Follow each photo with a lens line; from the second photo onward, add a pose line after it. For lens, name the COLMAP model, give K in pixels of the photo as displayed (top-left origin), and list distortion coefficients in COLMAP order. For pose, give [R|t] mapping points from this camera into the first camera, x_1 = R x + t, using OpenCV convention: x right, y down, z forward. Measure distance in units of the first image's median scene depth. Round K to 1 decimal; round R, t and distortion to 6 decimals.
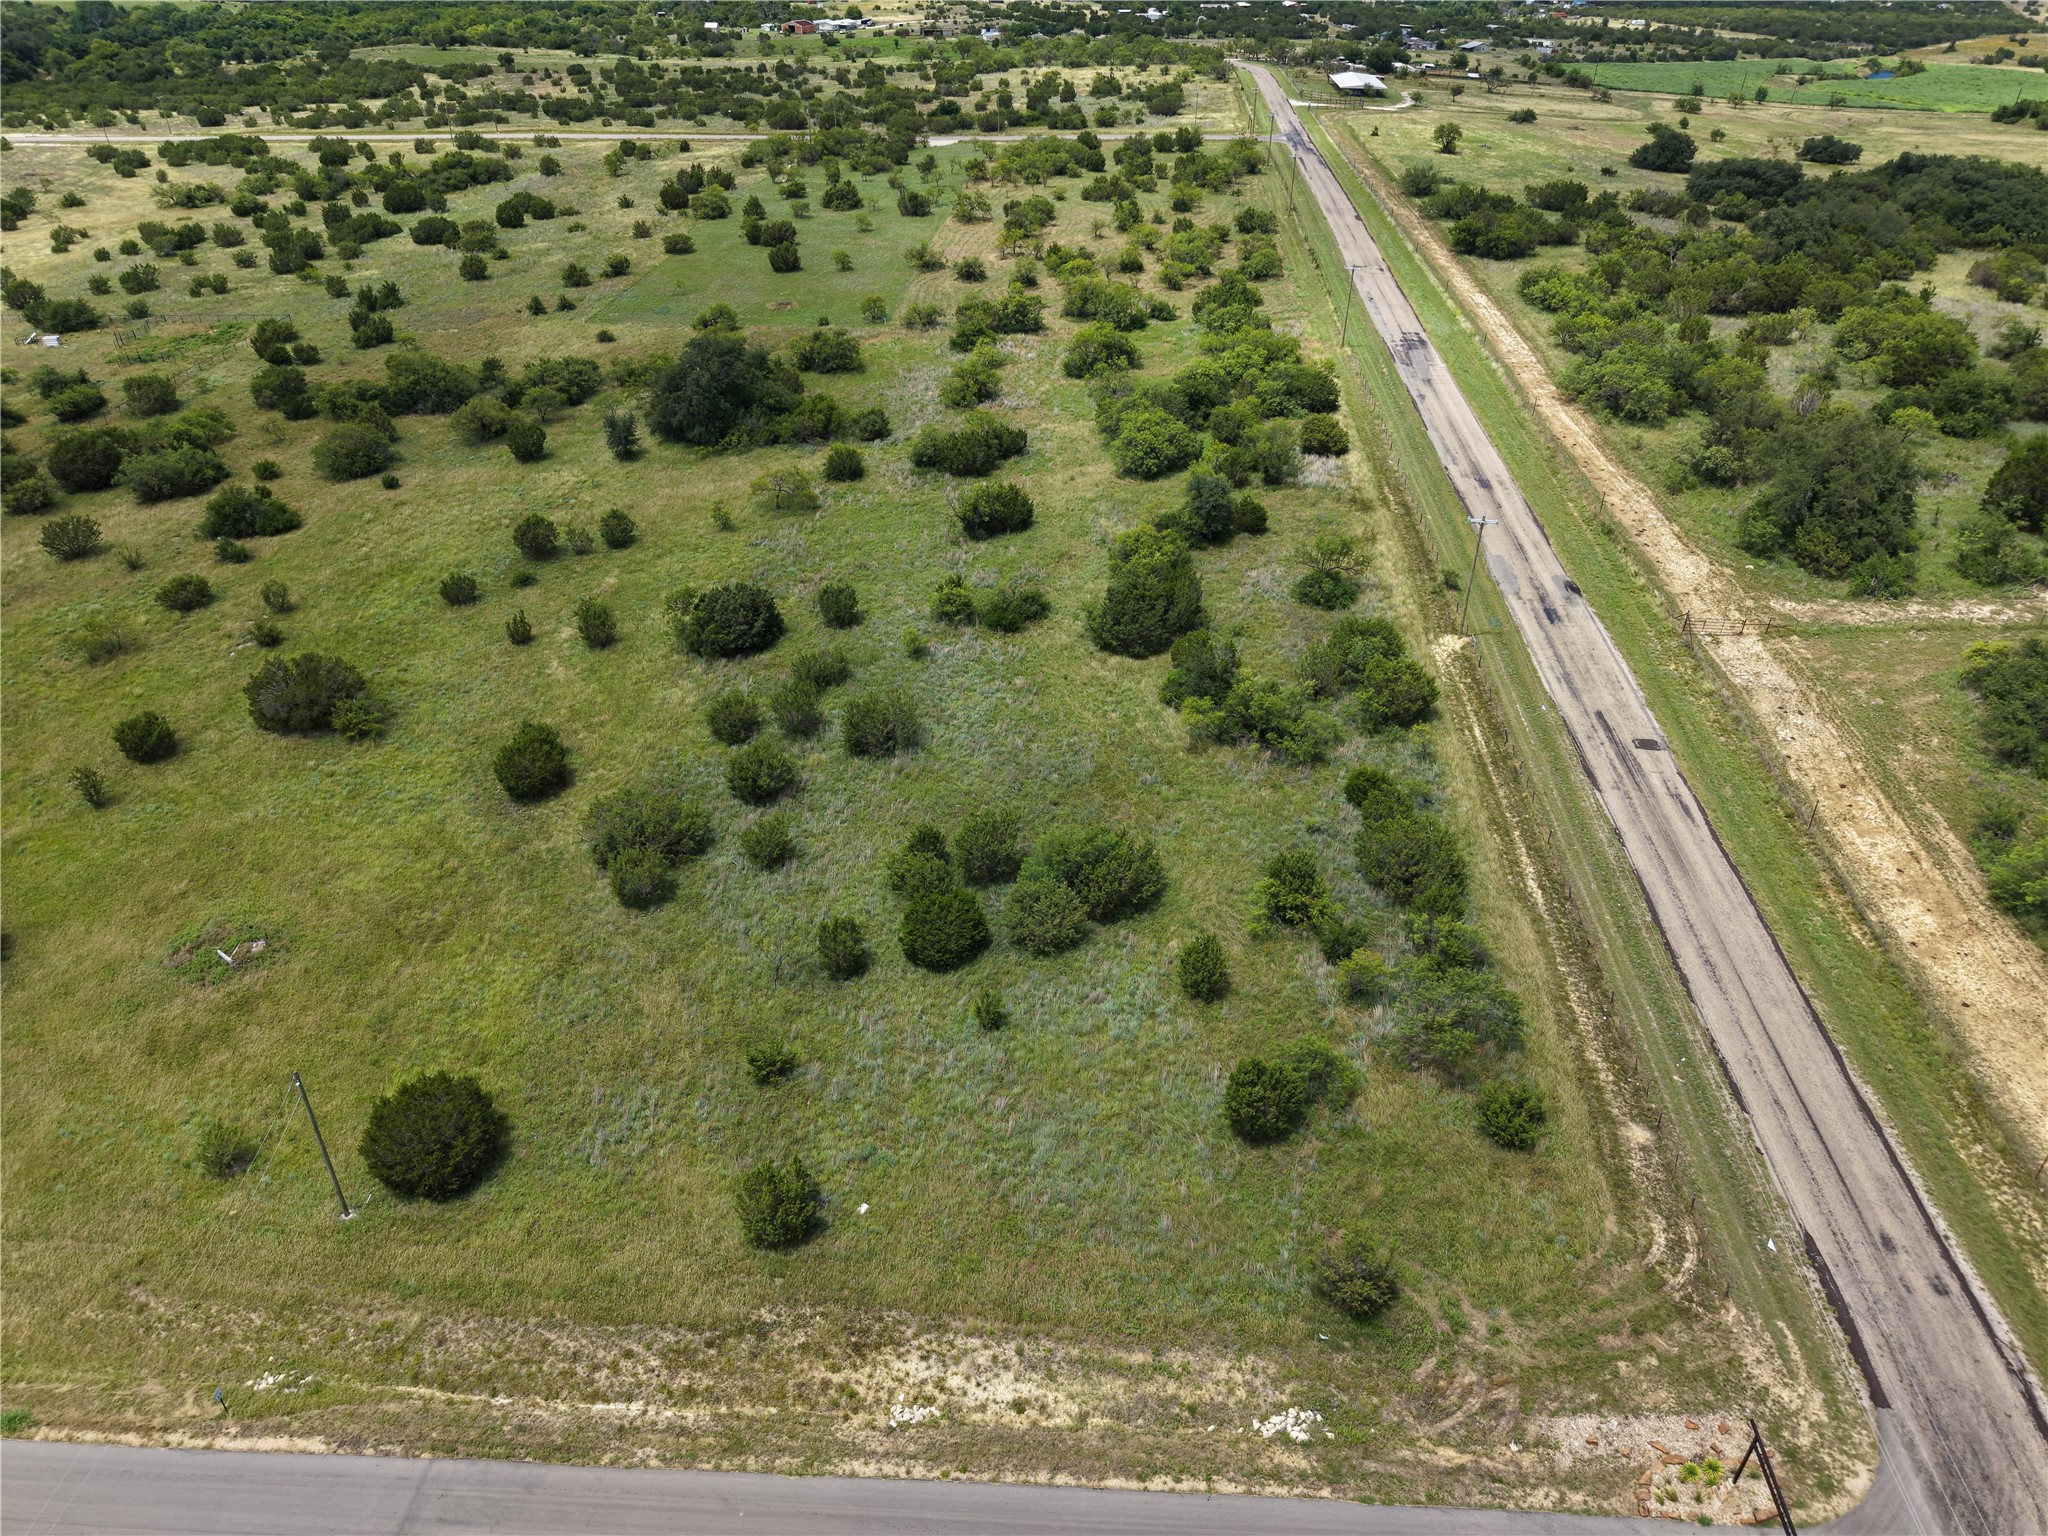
lens RADIAL K [[1371.8, 0, 1027.5], [0, 1371.8, 775.7], [0, 0, 1]] dist [0.014076, -0.011192]
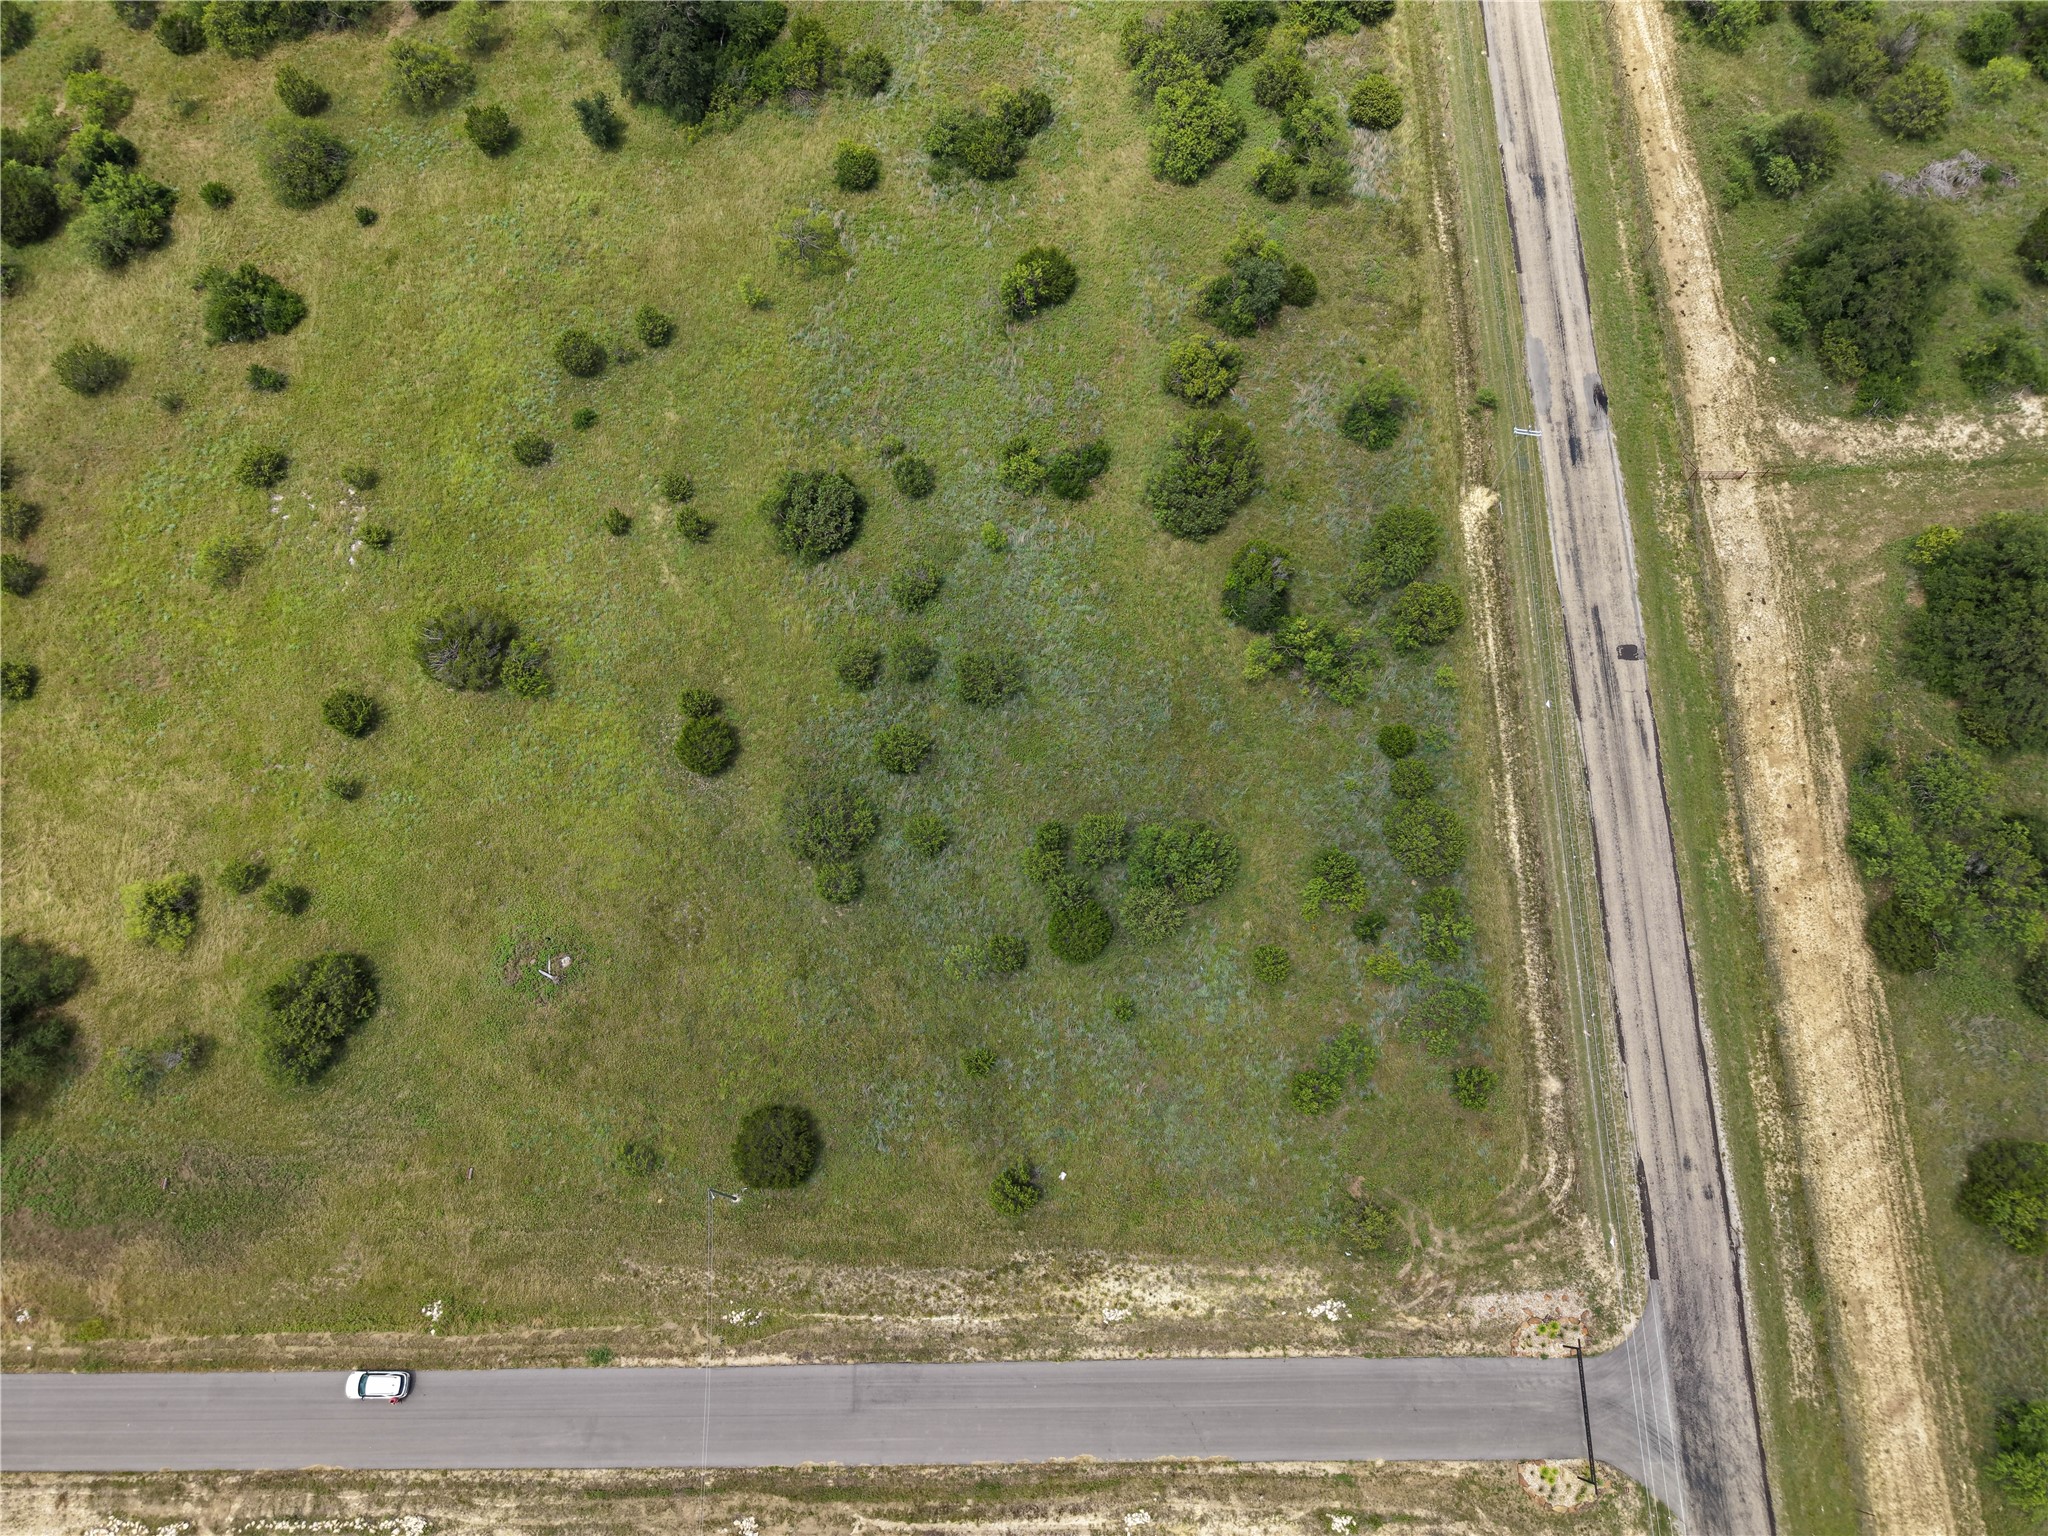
lens RADIAL K [[1371.8, 0, 1027.5], [0, 1371.8, 775.7], [0, 0, 1]] dist [0.014076, -0.011192]
pose [[0.996646, -0.077029, 0.027615, -0.172820], [0.043668, 0.786060, 0.616606, -1.059479], [-0.069203, -0.613332, 0.786787, 0.036383]]
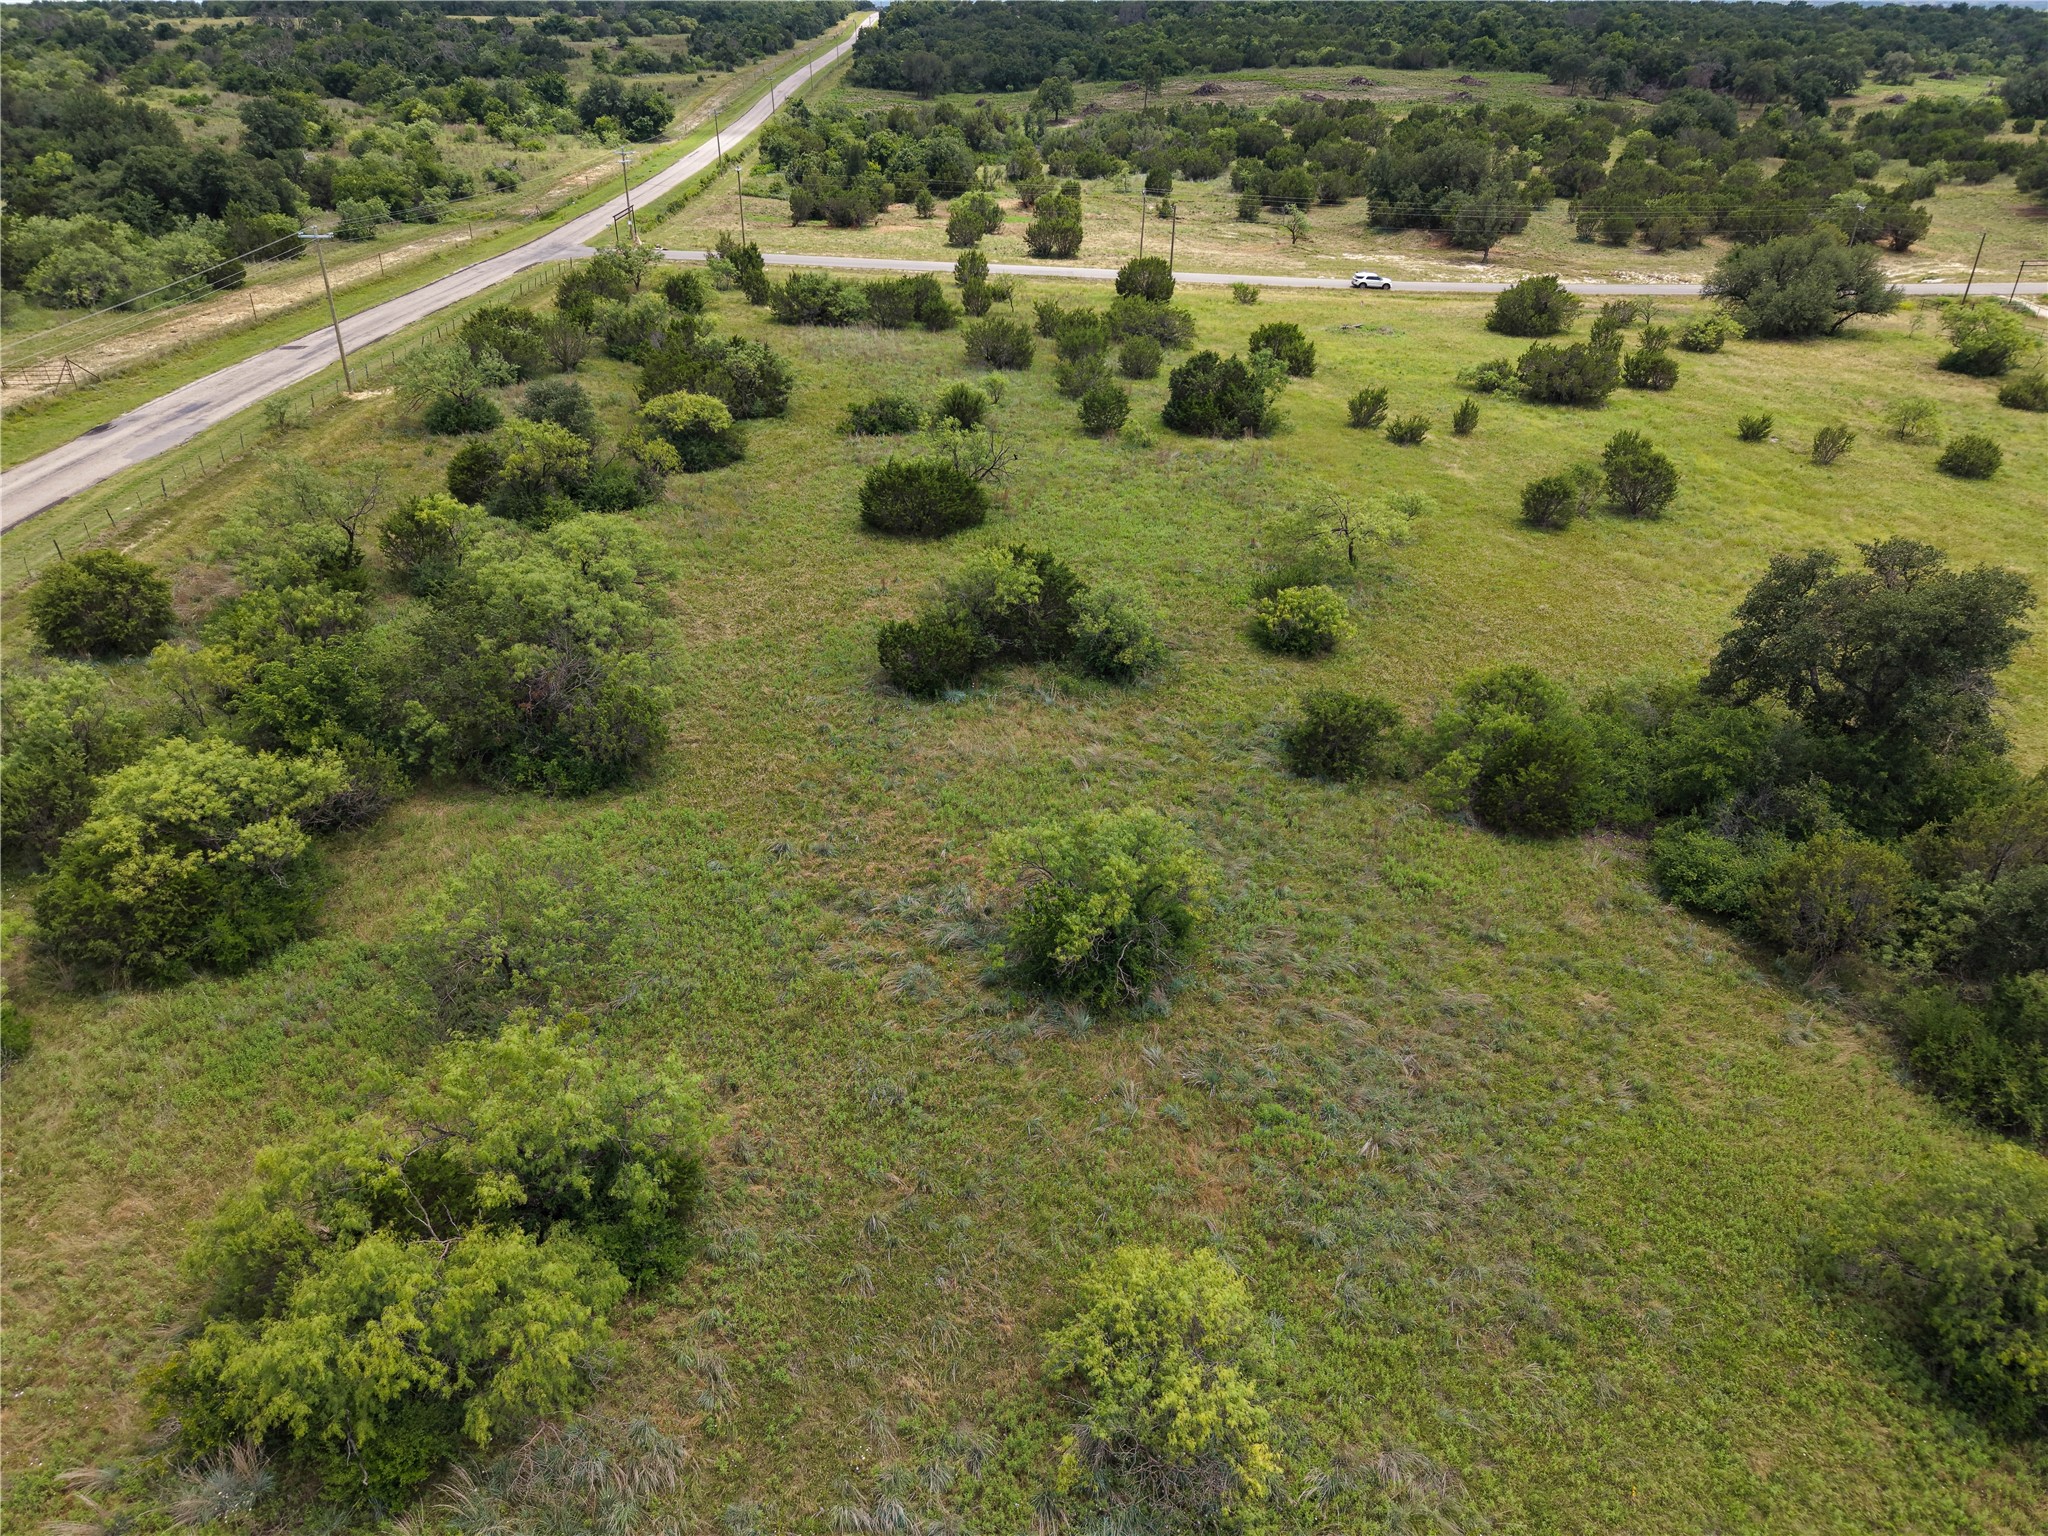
lens RADIAL K [[1391.9, 0, 1024.0], [0, 1391.9, 768.0], [0, 0, 1]] dist [-0.006245, -0.004728]
pose [[-0.993841, 0.047857, -0.099944, 0.003276], [-0.065283, 0.475918, 0.877064, -1.303648], [0.089539, 0.878187, -0.469862, 2.800936]]
